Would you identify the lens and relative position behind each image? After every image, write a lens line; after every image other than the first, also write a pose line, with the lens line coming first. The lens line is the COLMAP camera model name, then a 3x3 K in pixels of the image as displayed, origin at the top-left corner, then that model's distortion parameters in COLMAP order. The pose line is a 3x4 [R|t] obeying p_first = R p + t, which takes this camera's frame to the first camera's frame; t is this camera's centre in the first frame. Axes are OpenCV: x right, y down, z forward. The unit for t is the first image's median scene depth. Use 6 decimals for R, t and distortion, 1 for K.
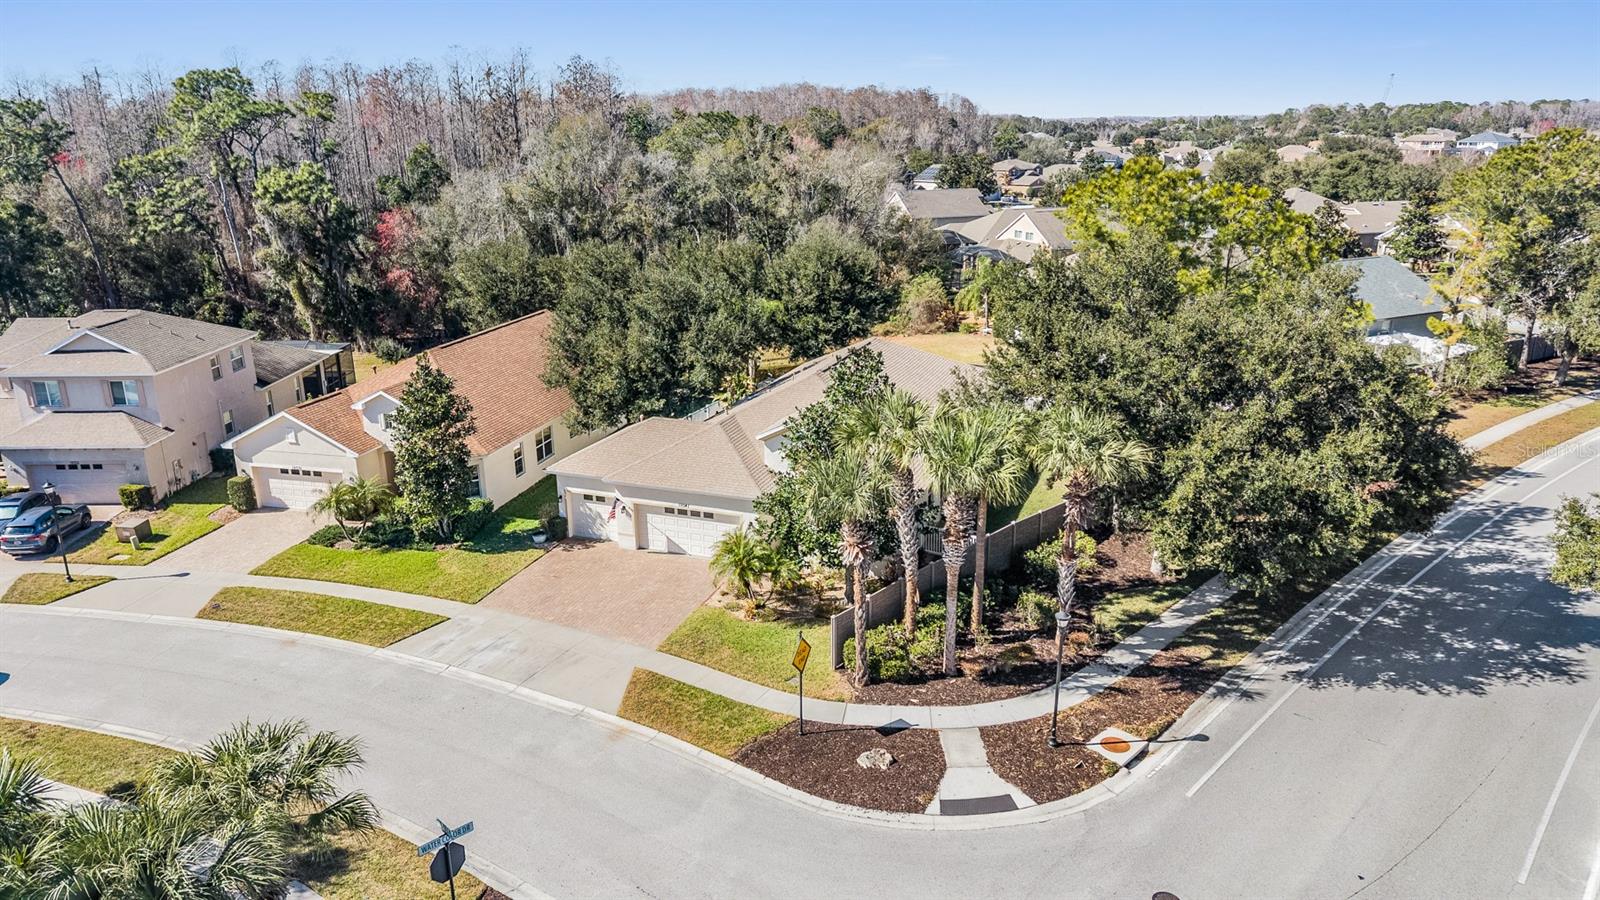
lens RADIAL K [[1062.7, 0, 807.6], [0, 1062.7, 441.3], [0, 0, 1]] dist [0.035387, -0.040544]
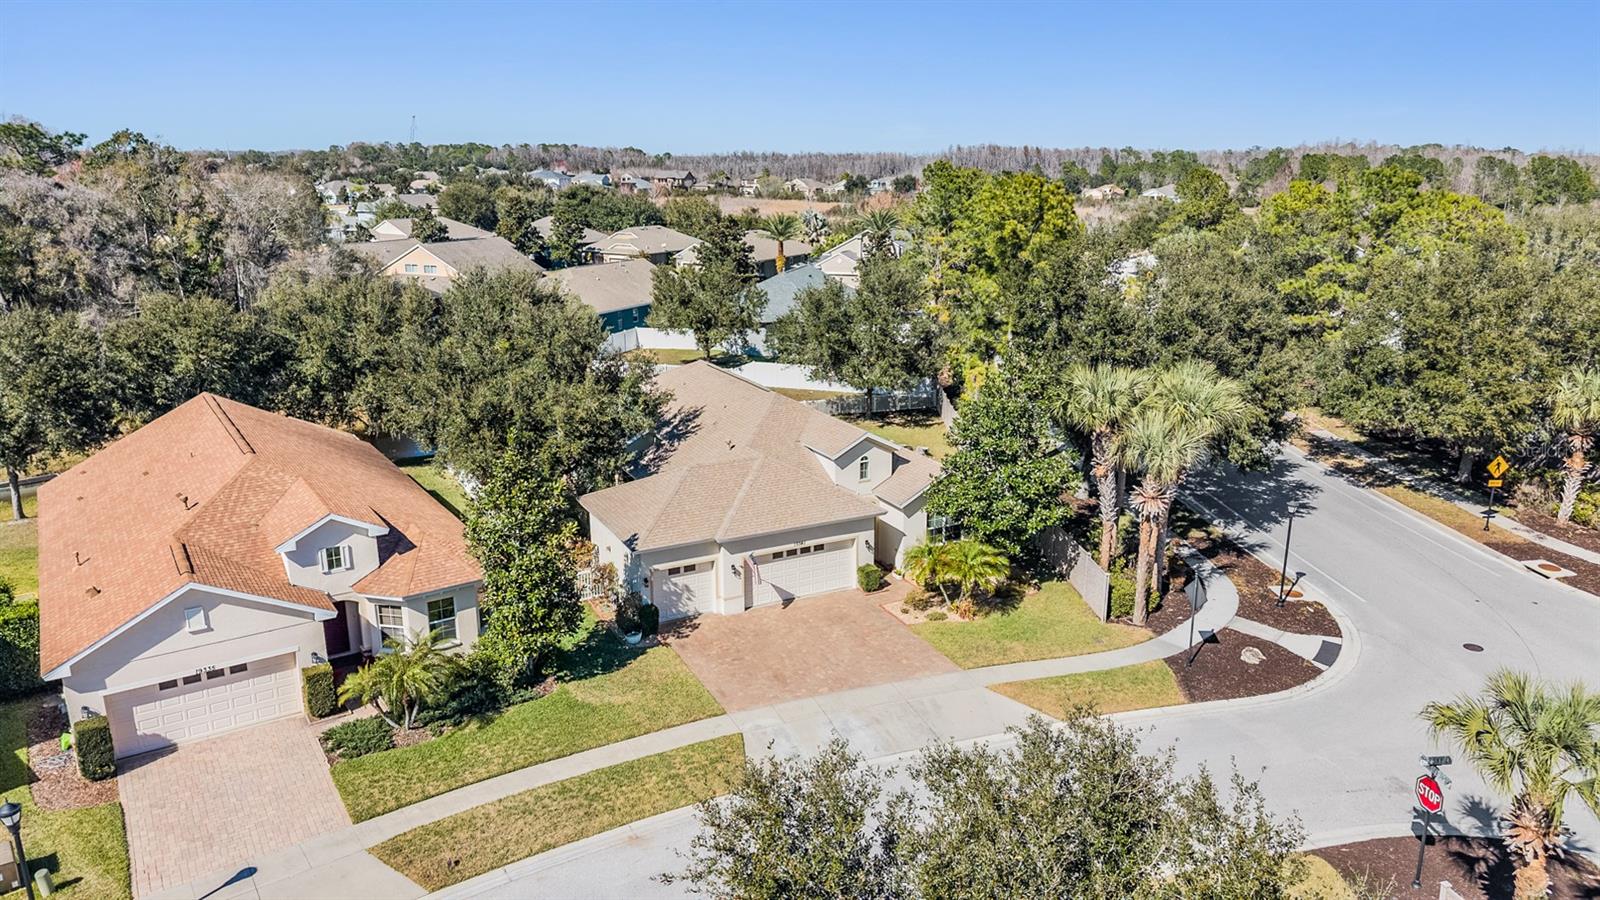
lens RADIAL K [[1062.7, 0, 815.2], [0, 1062.7, 450.1], [0, 0, 1]] dist [0.035387, -0.040544]
pose [[0.654225, -0.184582, 0.733430, -0.733355], [0.203062, 0.977022, 0.064754, -0.072979], [-0.728530, 0.106568, 0.676674, 0.337285]]
